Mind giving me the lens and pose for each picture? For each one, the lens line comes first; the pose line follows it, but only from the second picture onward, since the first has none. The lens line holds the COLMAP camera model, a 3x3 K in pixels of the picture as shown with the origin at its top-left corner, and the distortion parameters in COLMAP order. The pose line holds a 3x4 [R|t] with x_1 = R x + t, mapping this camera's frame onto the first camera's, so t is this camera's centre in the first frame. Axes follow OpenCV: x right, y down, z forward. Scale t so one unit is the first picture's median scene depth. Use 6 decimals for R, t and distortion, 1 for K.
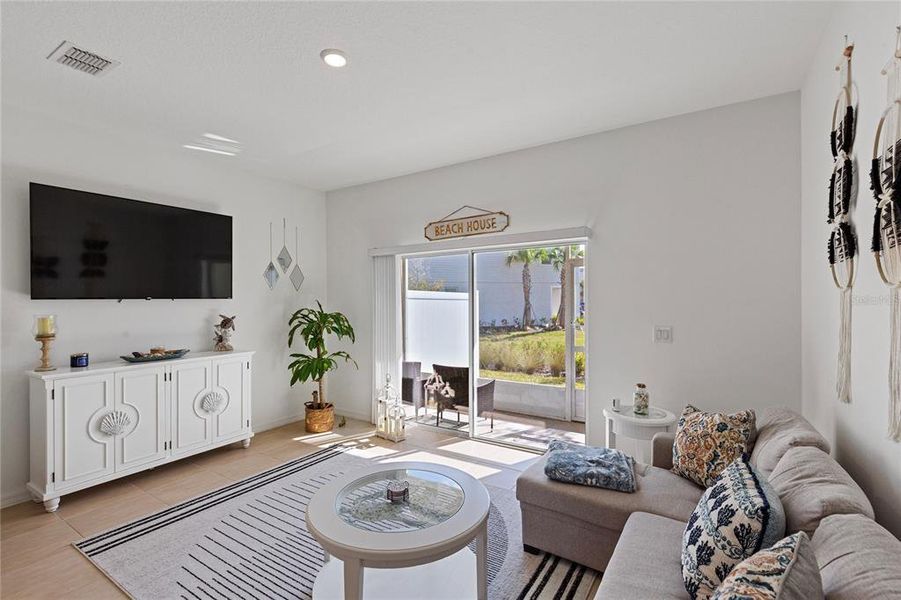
lens RADIAL K [[408.3, 0, 447.8], [0, 408.3, 303.2], [0, 0, 1]] dist [0.007901, -0.000810]
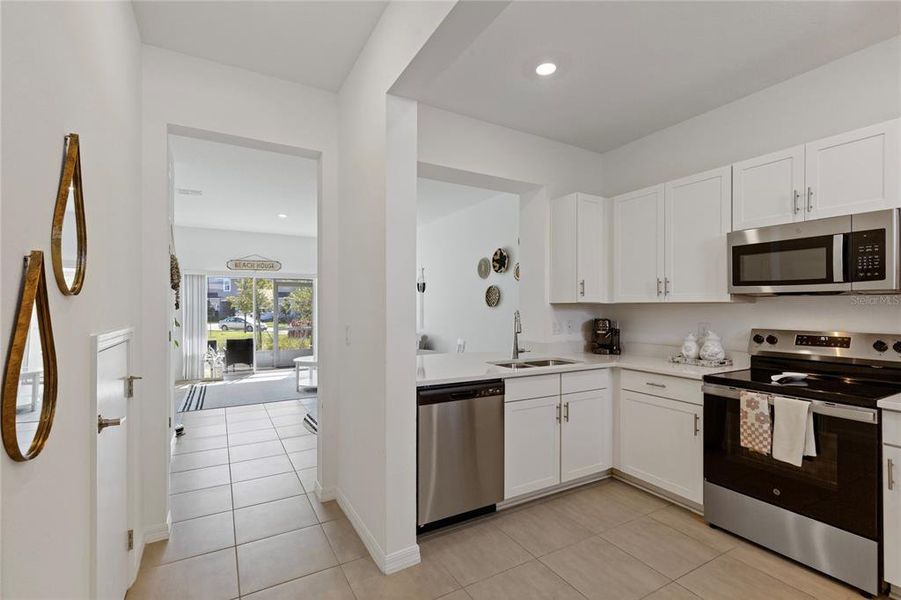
lens RADIAL K [[408.3, 0, 446.1], [0, 408.3, 305.2], [0, 0, 1]] dist [0.007901, -0.000810]
pose [[0.465402, 0.011197, 0.885028, -1.279485], [0.001045, 0.999912, -0.013201, 0.032782], [-0.885099, 0.007069, 0.465350, -0.737689]]
